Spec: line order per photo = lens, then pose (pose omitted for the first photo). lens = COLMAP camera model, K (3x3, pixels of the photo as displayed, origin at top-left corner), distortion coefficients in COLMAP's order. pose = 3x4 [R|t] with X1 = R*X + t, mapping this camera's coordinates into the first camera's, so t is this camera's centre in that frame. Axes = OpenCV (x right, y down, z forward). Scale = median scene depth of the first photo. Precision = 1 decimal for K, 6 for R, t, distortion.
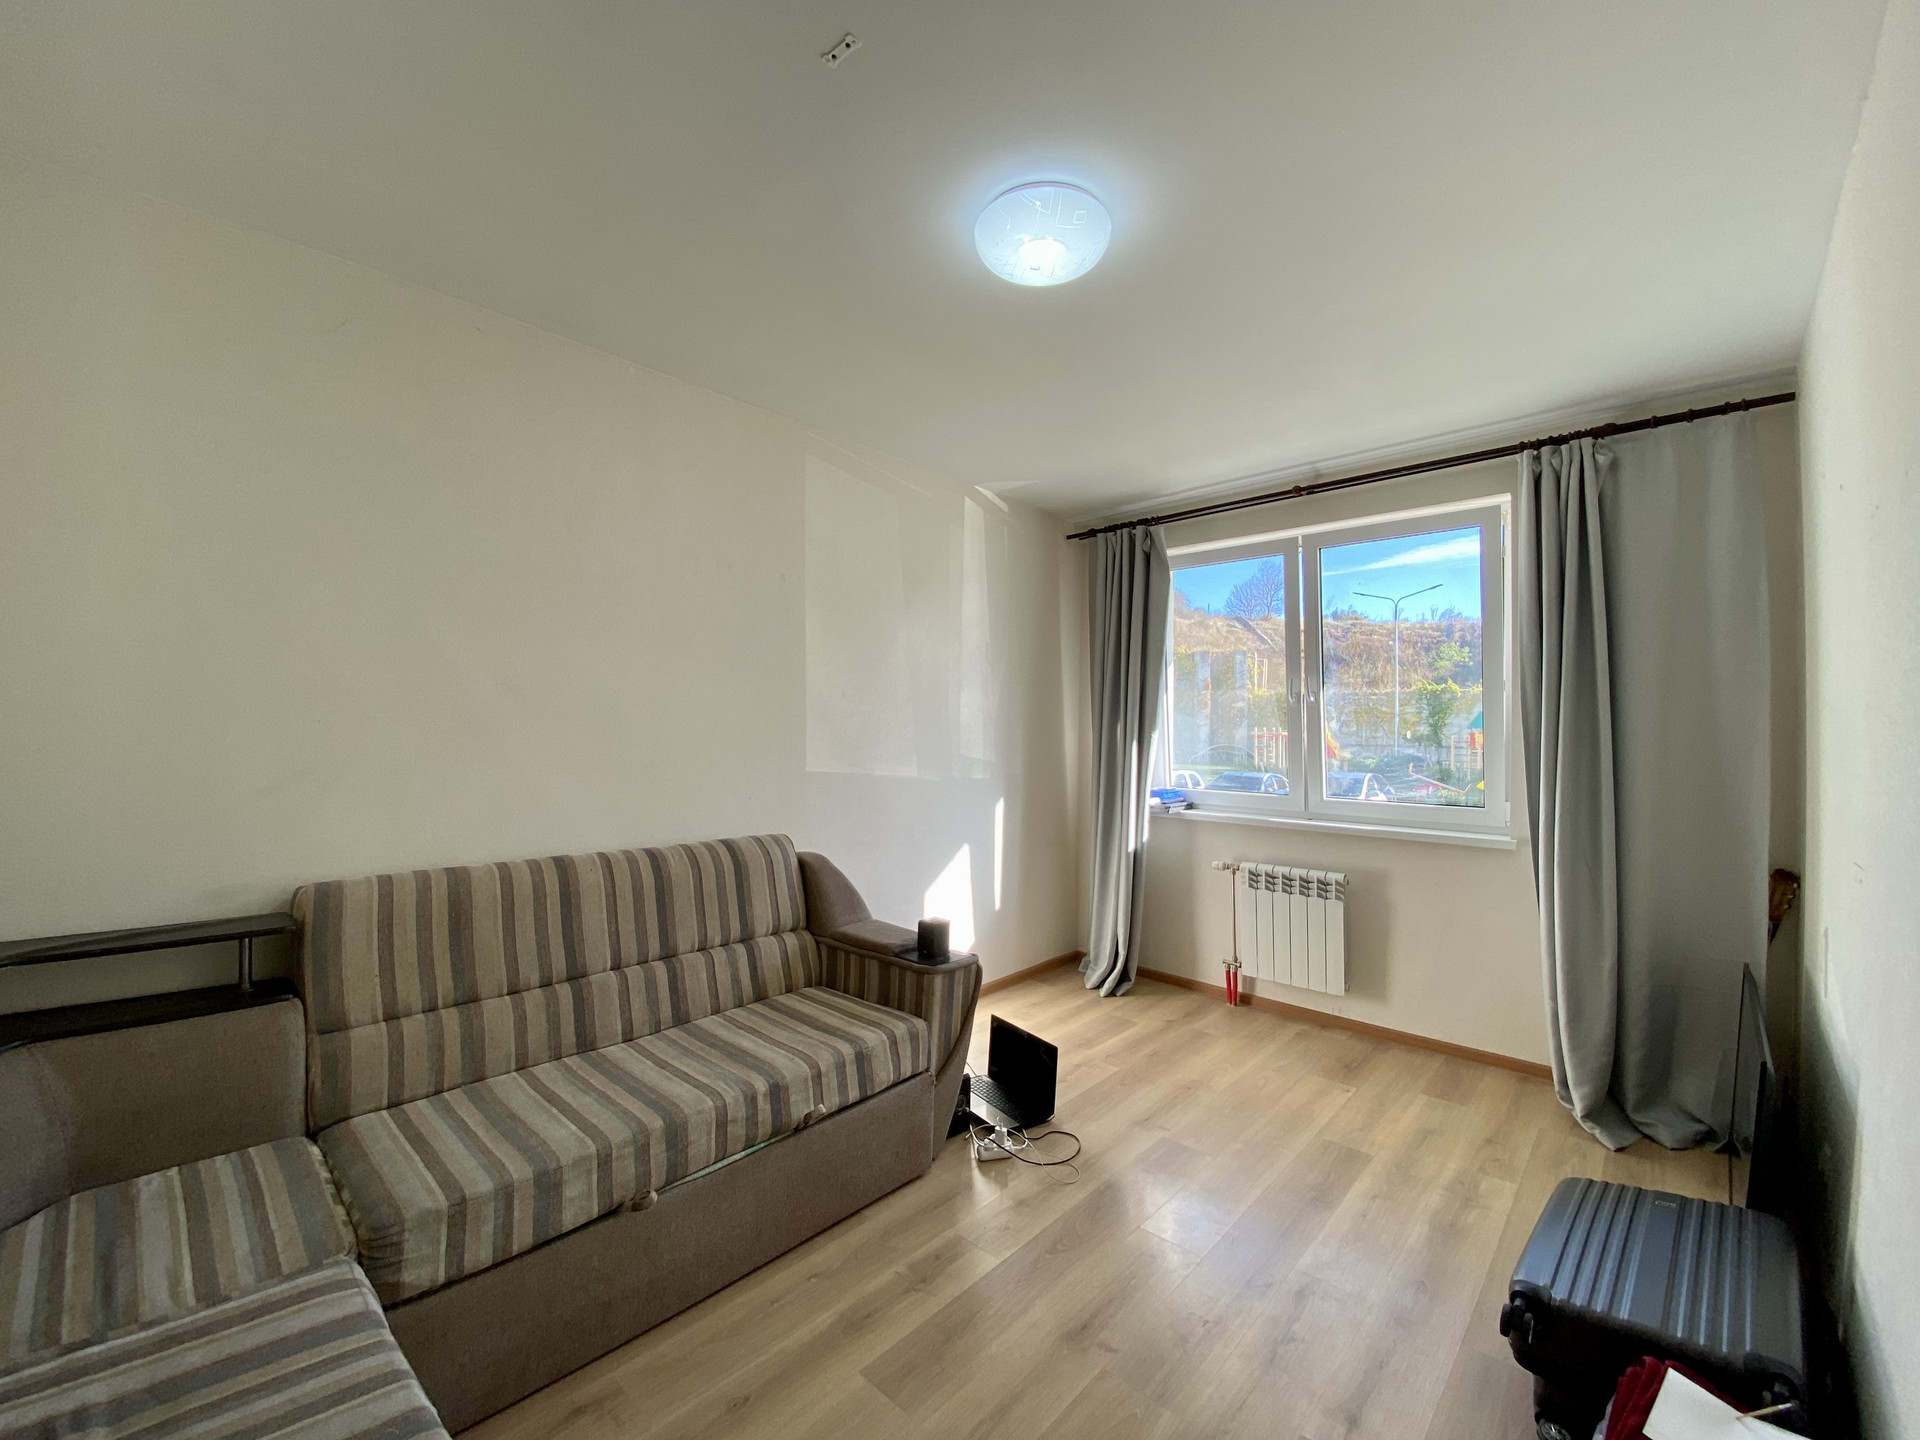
lens RADIAL K [[775.5, 0, 956.5], [0, 775.5, 721.0], [0, 0, 1]] dist [0.024002, -0.022980]
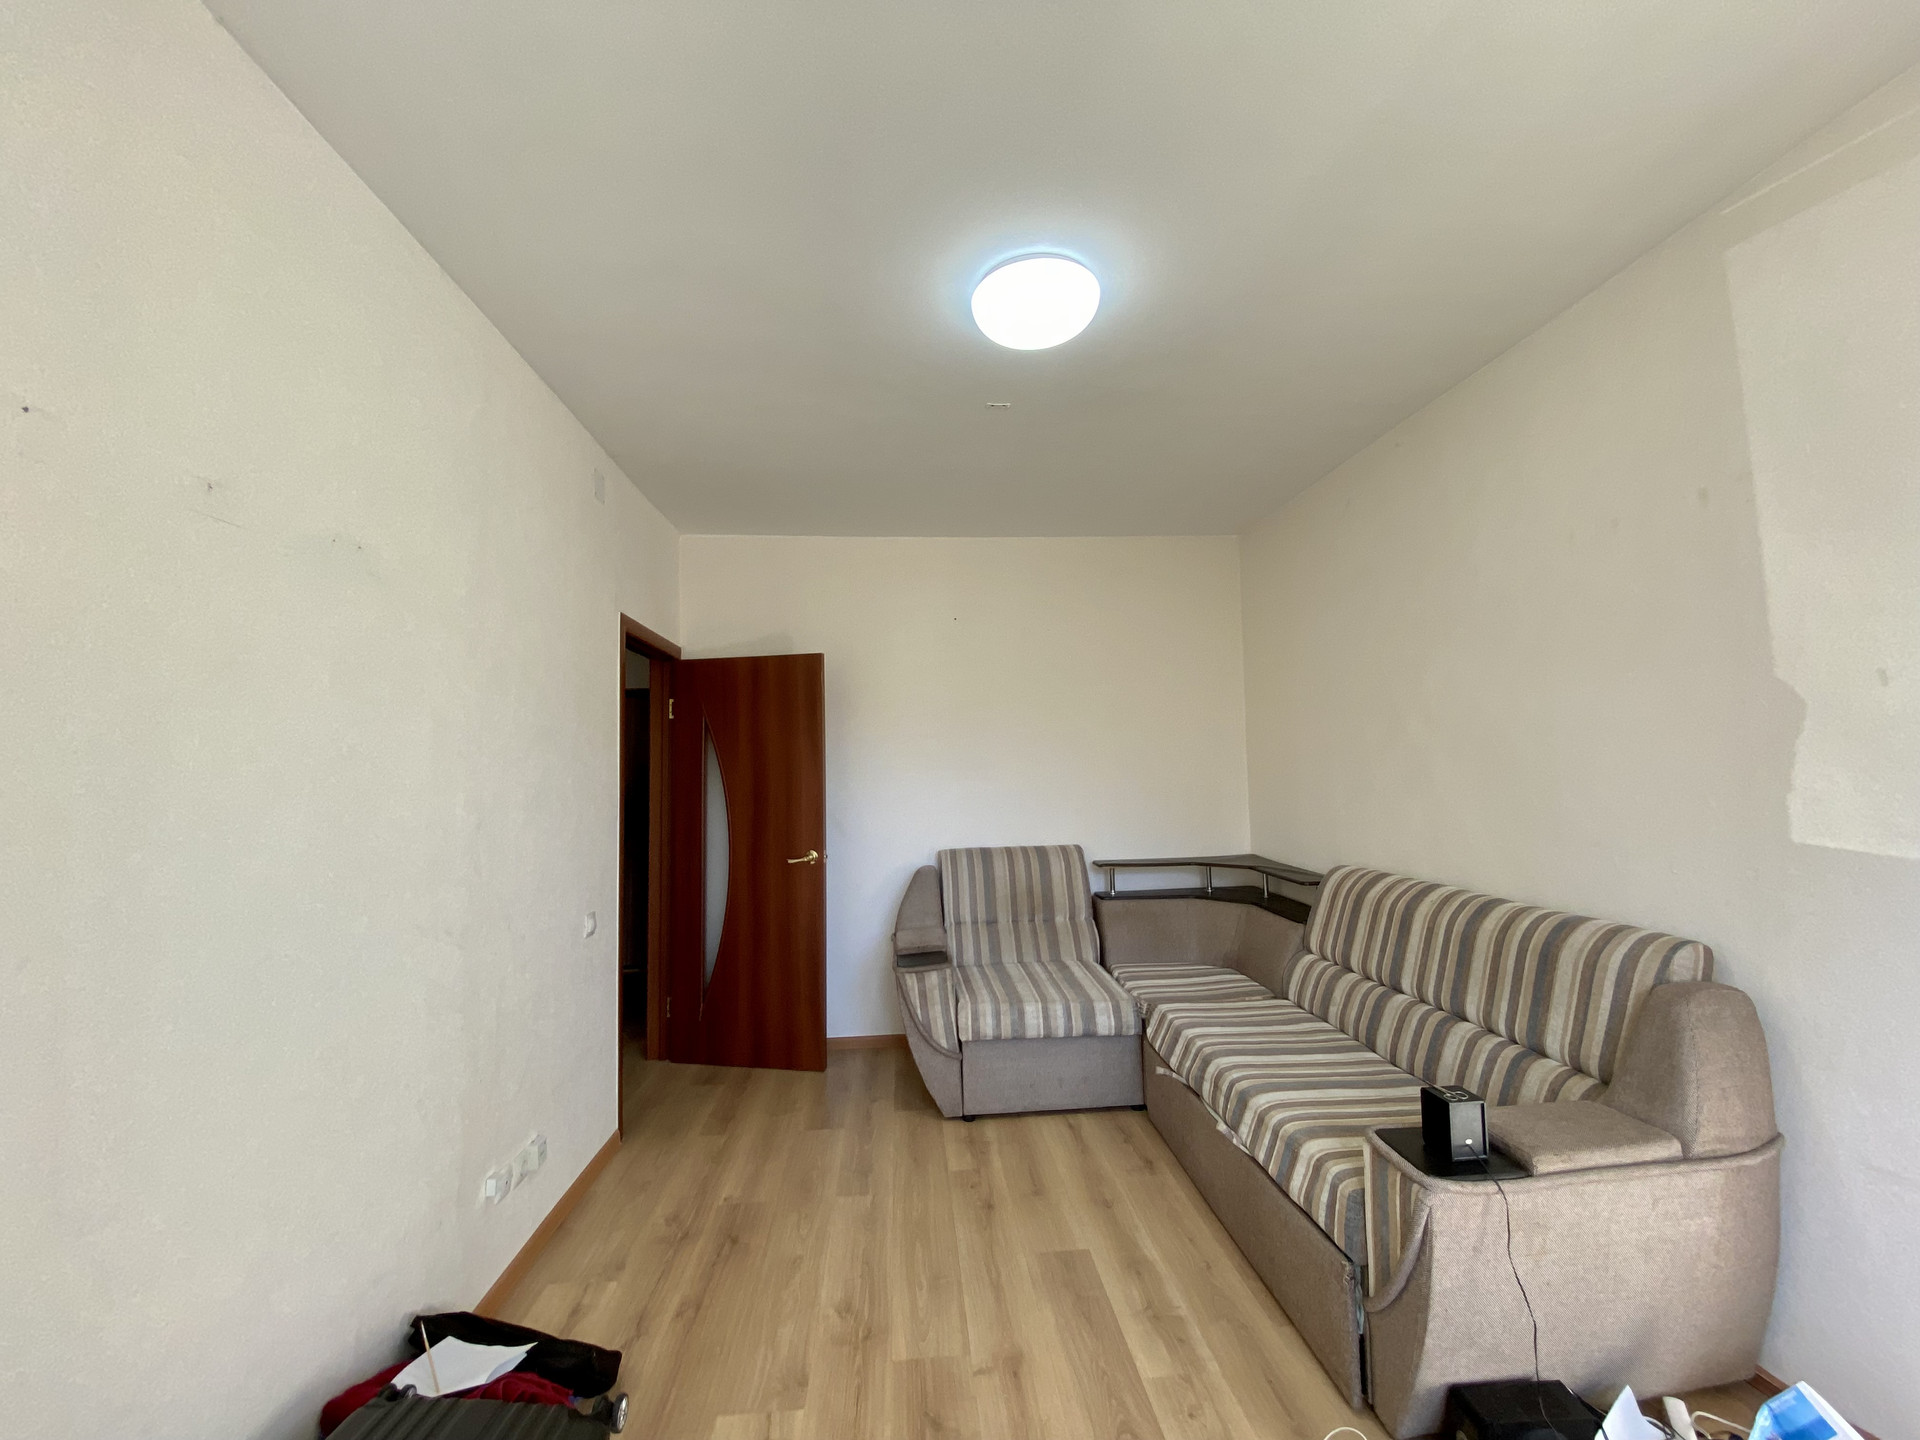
lens RADIAL K [[775.5, 0, 956.5], [0, 775.5, 721.0], [0, 0, 1]] dist [0.024002, -0.022980]
pose [[-0.679155, -0.044138, -0.732667, 0.156157], [0.018531, 0.996841, -0.077230, 0.004417], [0.733761, -0.066028, -0.676192, 0.267384]]
